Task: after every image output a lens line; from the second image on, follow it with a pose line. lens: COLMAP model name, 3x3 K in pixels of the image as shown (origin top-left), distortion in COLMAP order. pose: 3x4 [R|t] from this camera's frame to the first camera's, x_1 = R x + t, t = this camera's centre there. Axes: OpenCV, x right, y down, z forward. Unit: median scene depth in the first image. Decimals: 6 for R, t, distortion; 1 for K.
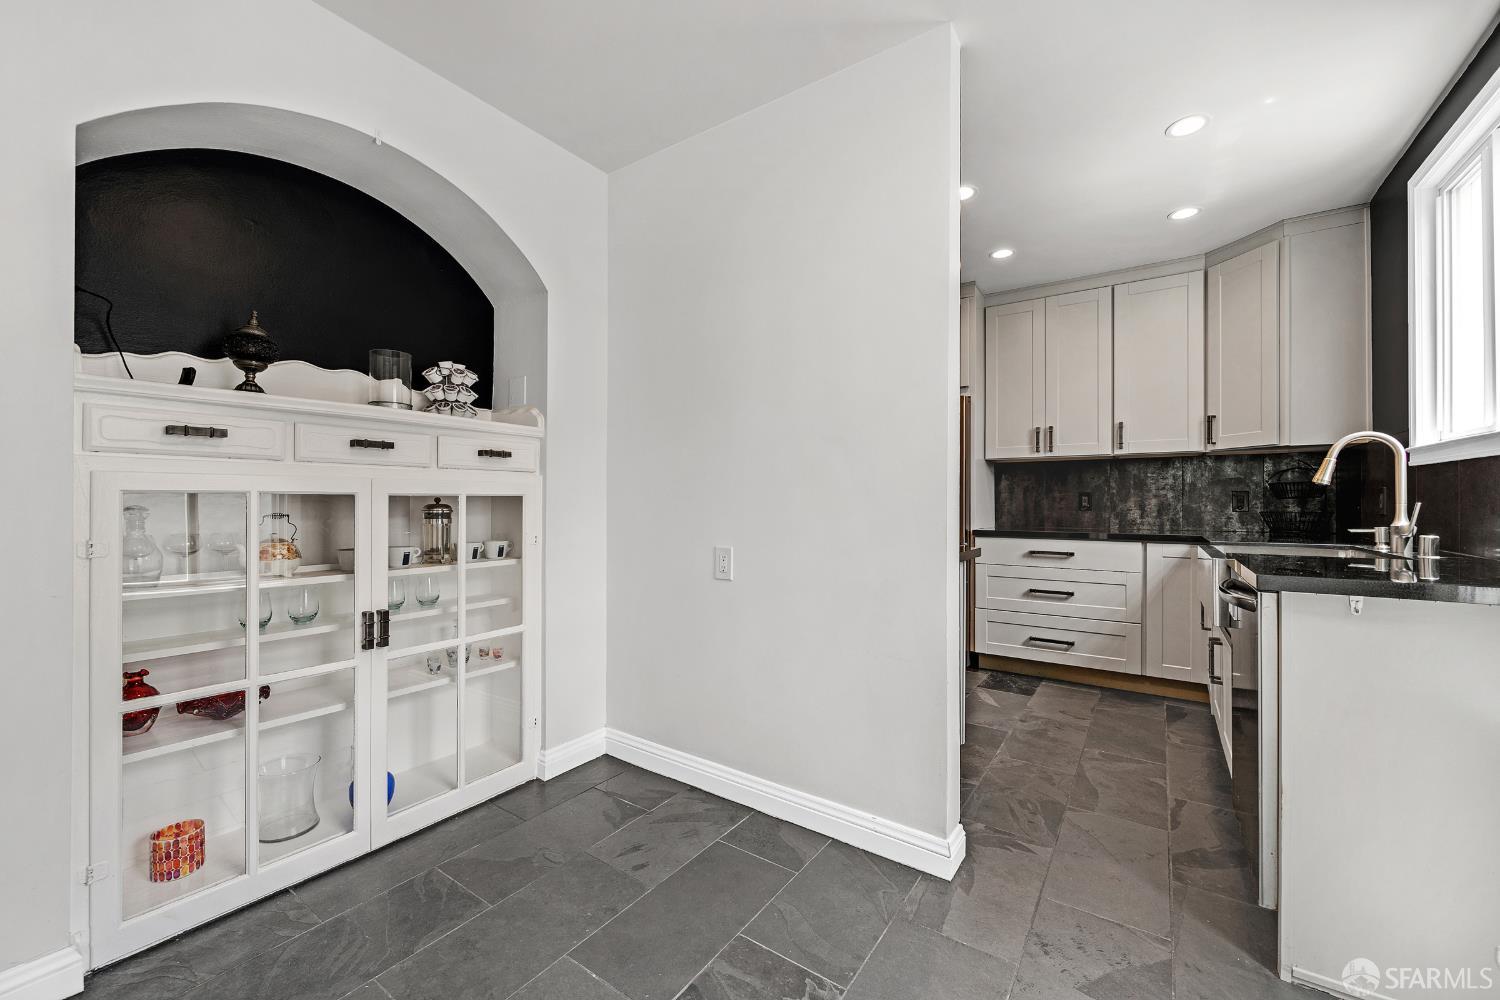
lens RADIAL K [[596.6, 0, 752.9], [0, 596.6, 498.7], [0, 0, 1]] dist [0.000408, -0.000340]
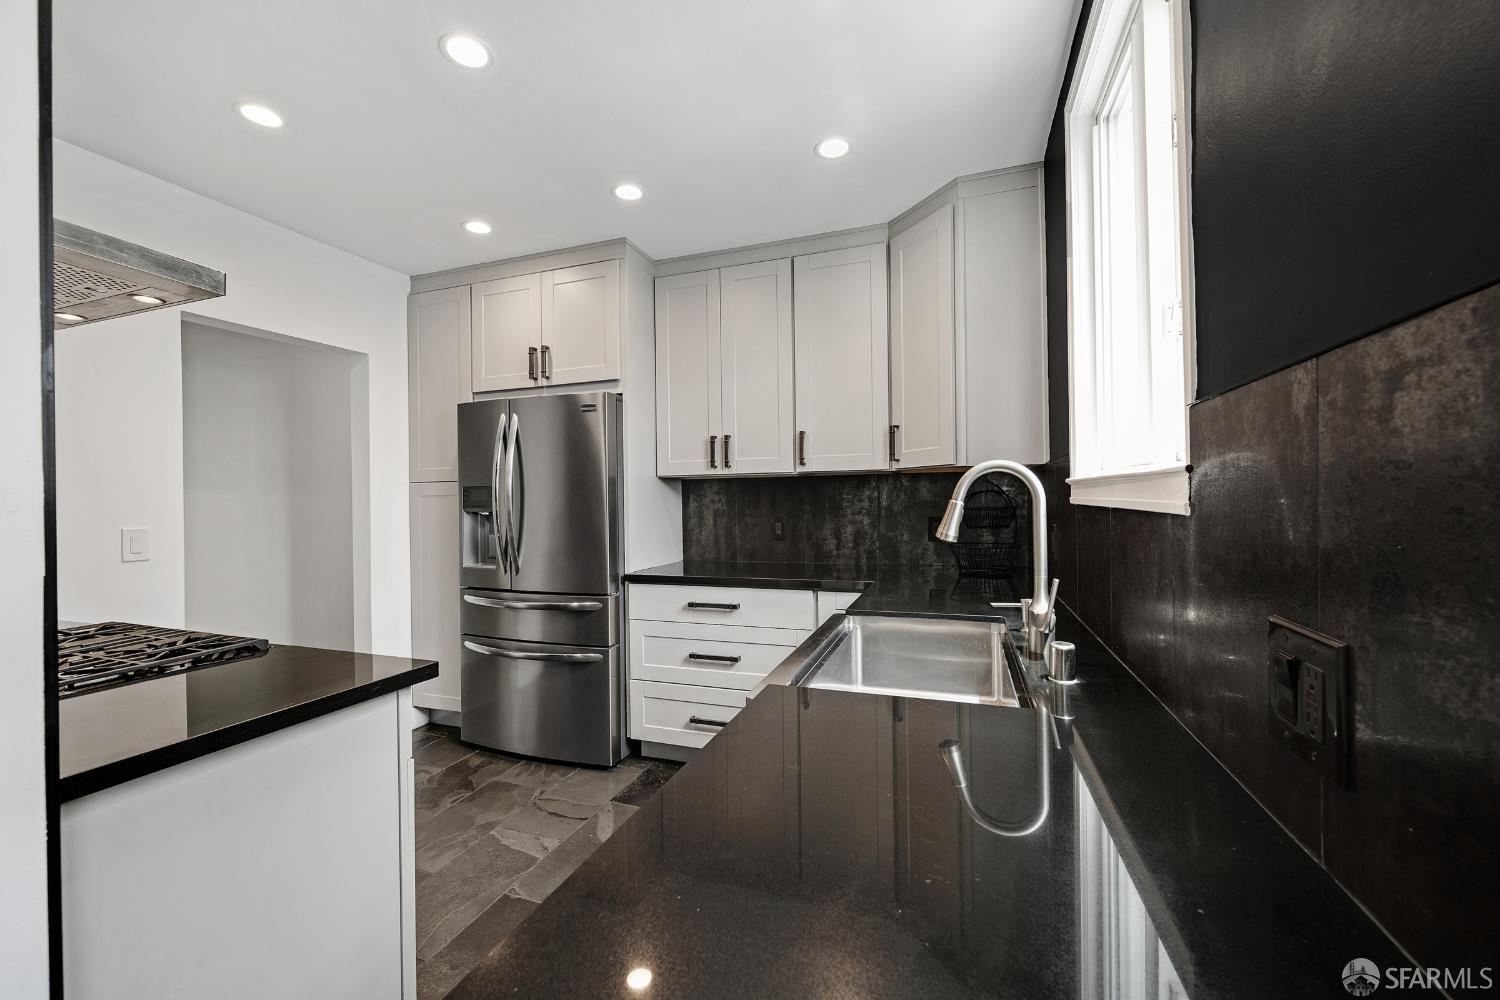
lens RADIAL K [[596.6, 0, 750.6], [0, 596.6, 498.3], [0, 0, 1]] dist [0.000408, -0.000340]
pose [[0.967012, -0.016472, 0.254198, 0.349249], [0.015519, 0.999863, 0.005752, -0.045825], [-0.254258, -0.001617, 0.967135, 0.257786]]
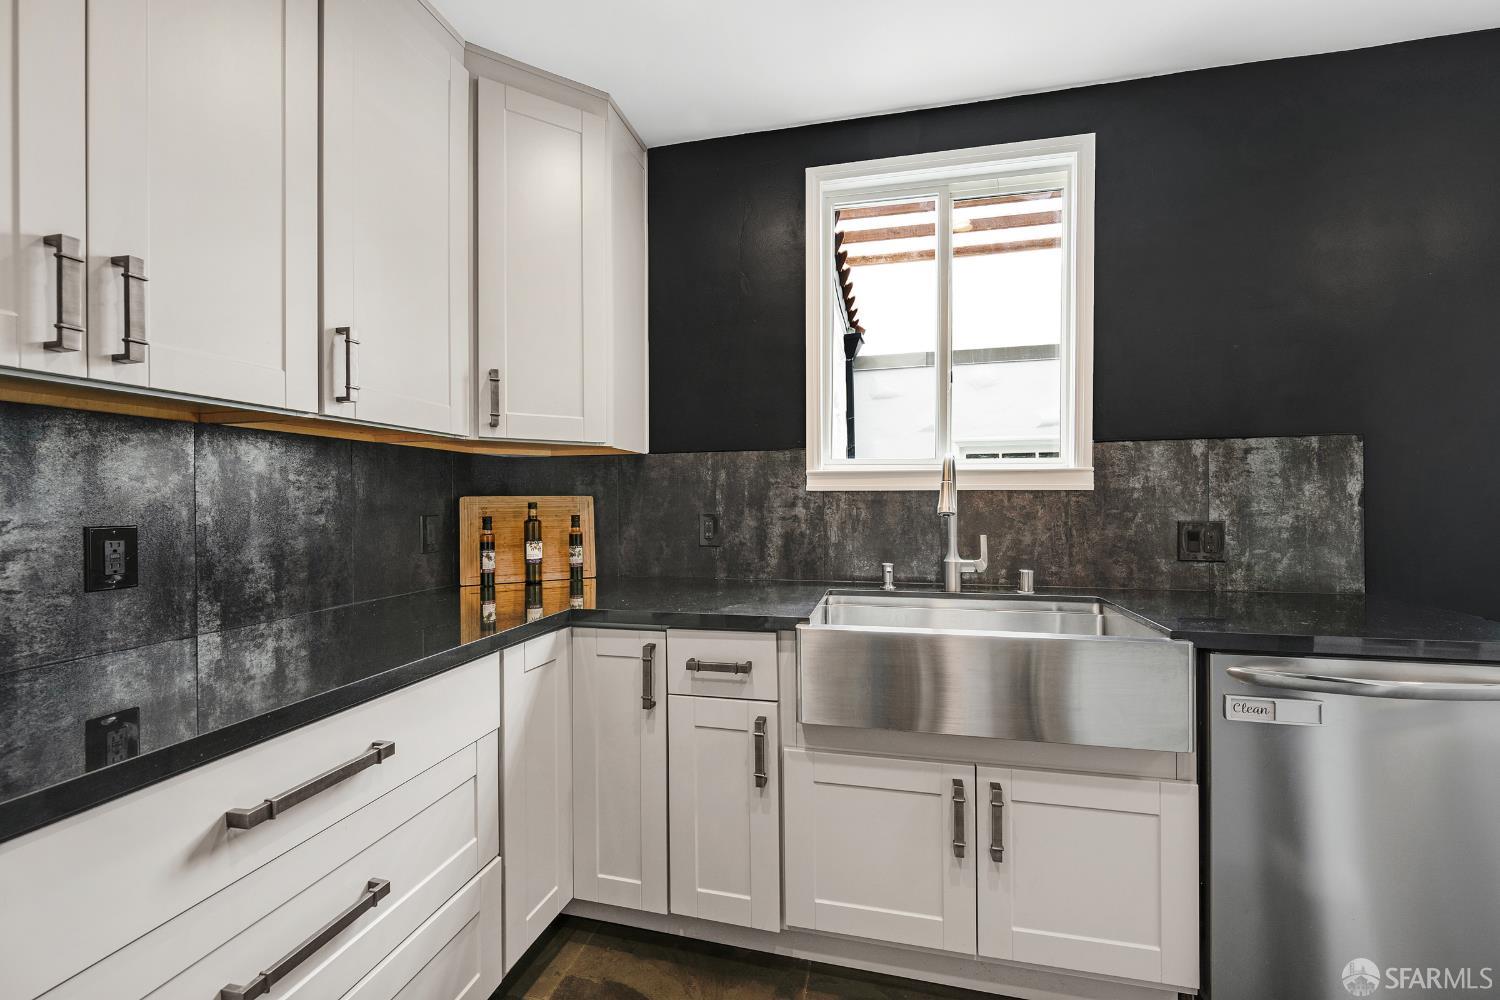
lens RADIAL K [[596.6, 0, 755.0], [0, 596.6, 498.0], [0, 0, 1]] dist [0.000408, -0.000340]
pose [[-0.358486, 0.002773, 0.933531, 0.195285], [-0.001761, 0.999992, -0.003647, -0.026273], [-0.933533, -0.002952, -0.358478, 0.896167]]
